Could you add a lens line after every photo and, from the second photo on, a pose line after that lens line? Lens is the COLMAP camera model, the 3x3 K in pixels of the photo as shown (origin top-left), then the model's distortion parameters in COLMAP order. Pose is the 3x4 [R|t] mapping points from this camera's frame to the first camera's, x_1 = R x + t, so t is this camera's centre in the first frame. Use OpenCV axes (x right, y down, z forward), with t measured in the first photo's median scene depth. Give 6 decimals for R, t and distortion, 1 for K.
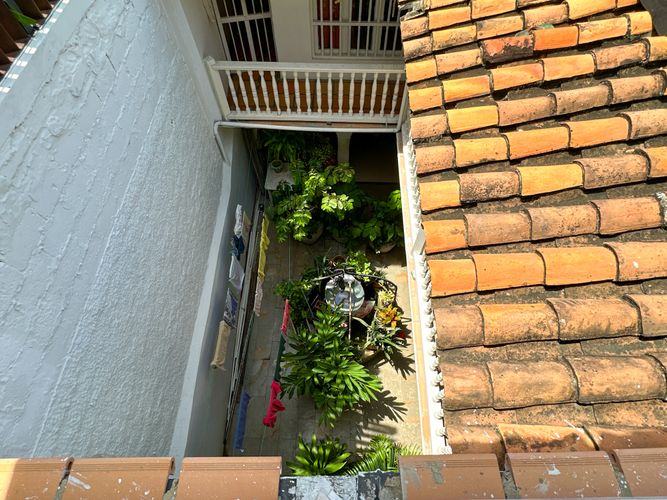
lens RADIAL K [[373.4, 0, 332.9], [0, 373.4, 251.6], [0, 0, 1]] dist [0.000470, -0.000964]
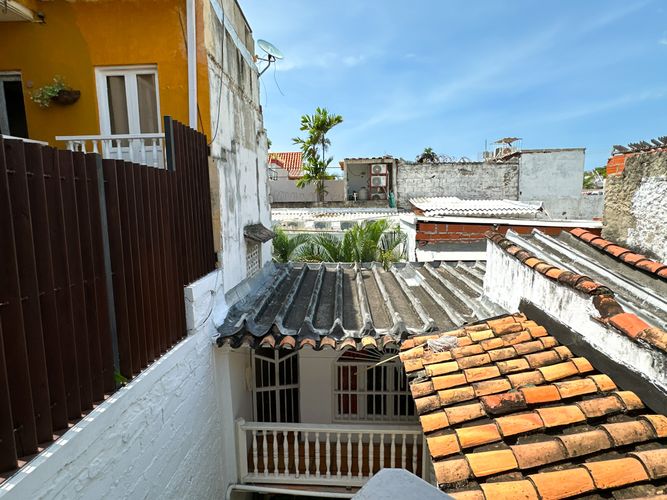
lens RADIAL K [[373.4, 0, 331.9], [0, 373.4, 249.7], [0, 0, 1]] dist [0.000470, -0.000964]
pose [[0.999308, -0.008413, -0.036224, -0.028594], [-0.024104, 0.595224, -0.803198, 0.118158], [0.028319, 0.803516, 0.594609, -0.098803]]
